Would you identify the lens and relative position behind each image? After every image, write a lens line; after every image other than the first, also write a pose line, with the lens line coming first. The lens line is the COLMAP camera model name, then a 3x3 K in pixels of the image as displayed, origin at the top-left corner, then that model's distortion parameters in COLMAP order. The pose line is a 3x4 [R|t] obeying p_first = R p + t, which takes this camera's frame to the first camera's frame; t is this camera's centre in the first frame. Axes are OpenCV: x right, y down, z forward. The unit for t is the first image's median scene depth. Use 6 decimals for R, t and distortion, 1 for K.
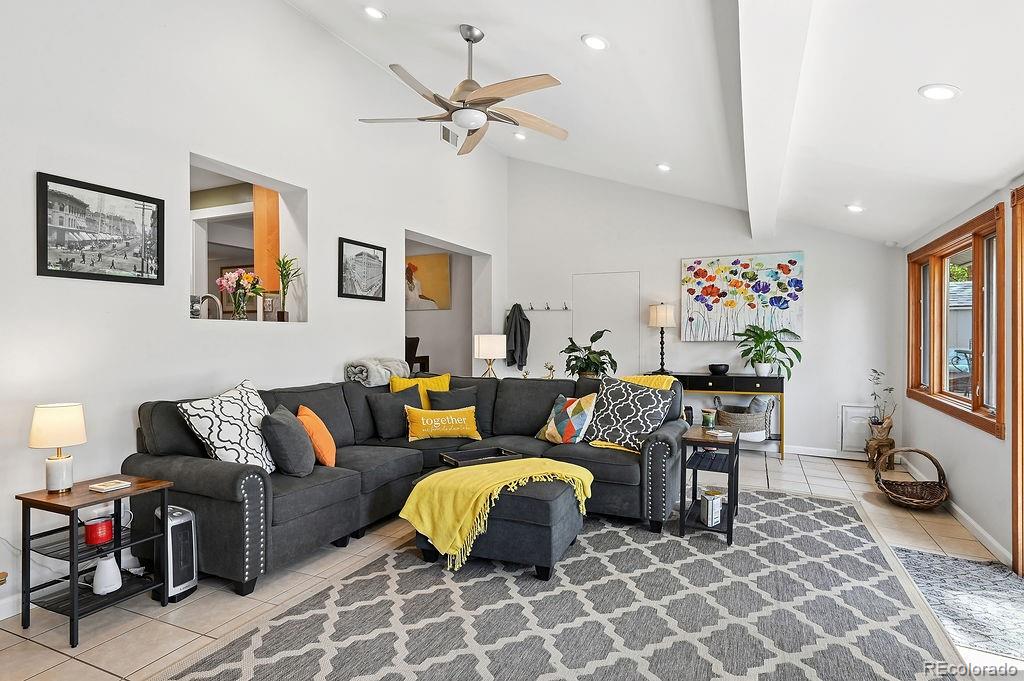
lens RADIAL K [[544.4, 0, 512.0], [0, 544.4, 340.5], [0, 0, 1]] dist [-0.002572, -0.000420]
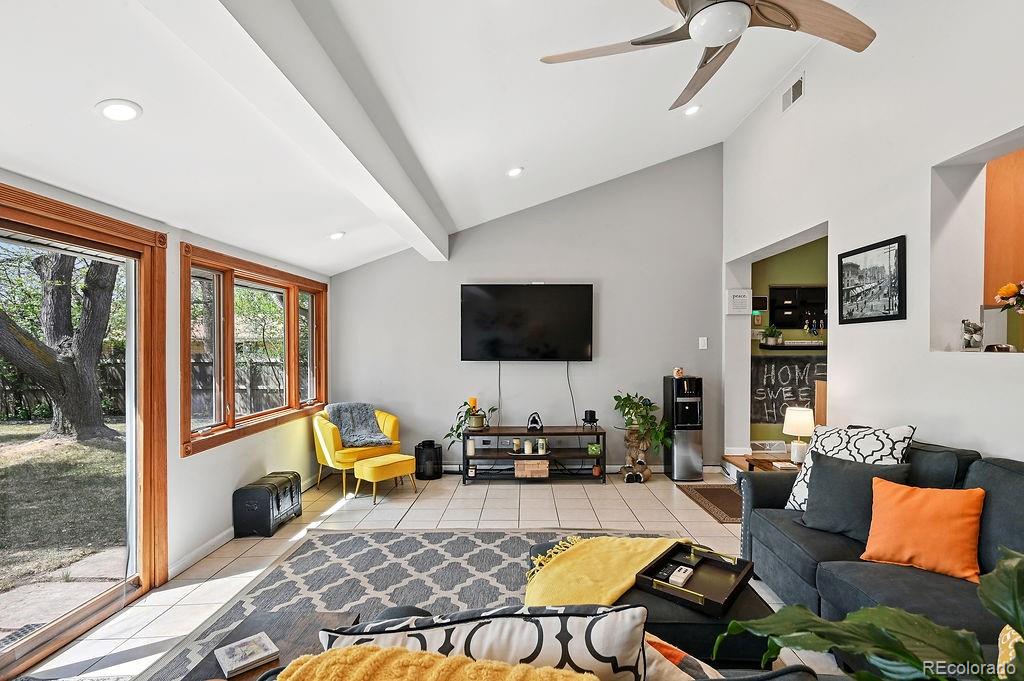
lens RADIAL K [[504.1, 0, 515.0], [0, 504.1, 354.9], [0, 0, 1]] dist [-0.001848, -0.000228]
pose [[-0.919902, 0.004381, -0.392124, 0.376422], [-0.004578, 0.999750, 0.021908, -0.050427], [0.392122, 0.021948, -0.919651, 1.516562]]
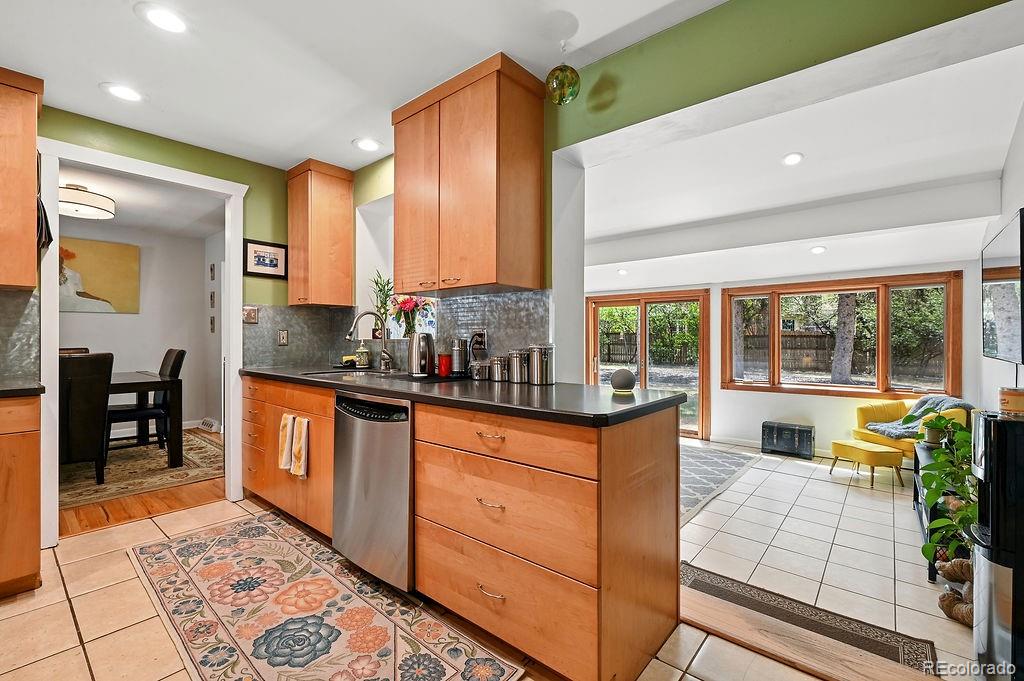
lens RADIAL K [[441.3, 0, 512.0], [0, 441.3, 340.5], [0, 0, 1]] dist [0.000422, -0.000154]
pose [[0.281653, -0.005768, 0.959499, -1.460591], [0.005570, 0.999975, 0.004376, -0.041227], [-0.959500, 0.004112, 0.281678, 0.661045]]
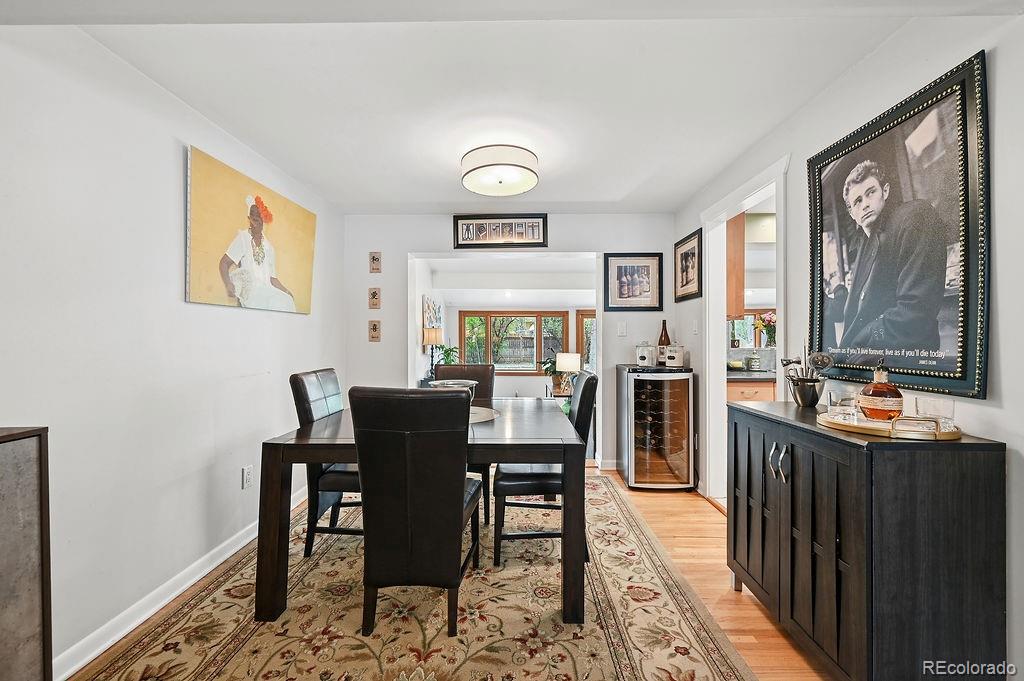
lens RADIAL K [[406.8, 0, 512.0], [0, 406.8, 340.5], [0, 0, 1]] dist [0.000382, 0.000054]
pose [[-0.396184, -0.003229, 0.918166, -1.404152], [0.011530, 0.999897, 0.008491, -0.080364], [-0.918099, 0.013950, -0.396106, 2.391565]]
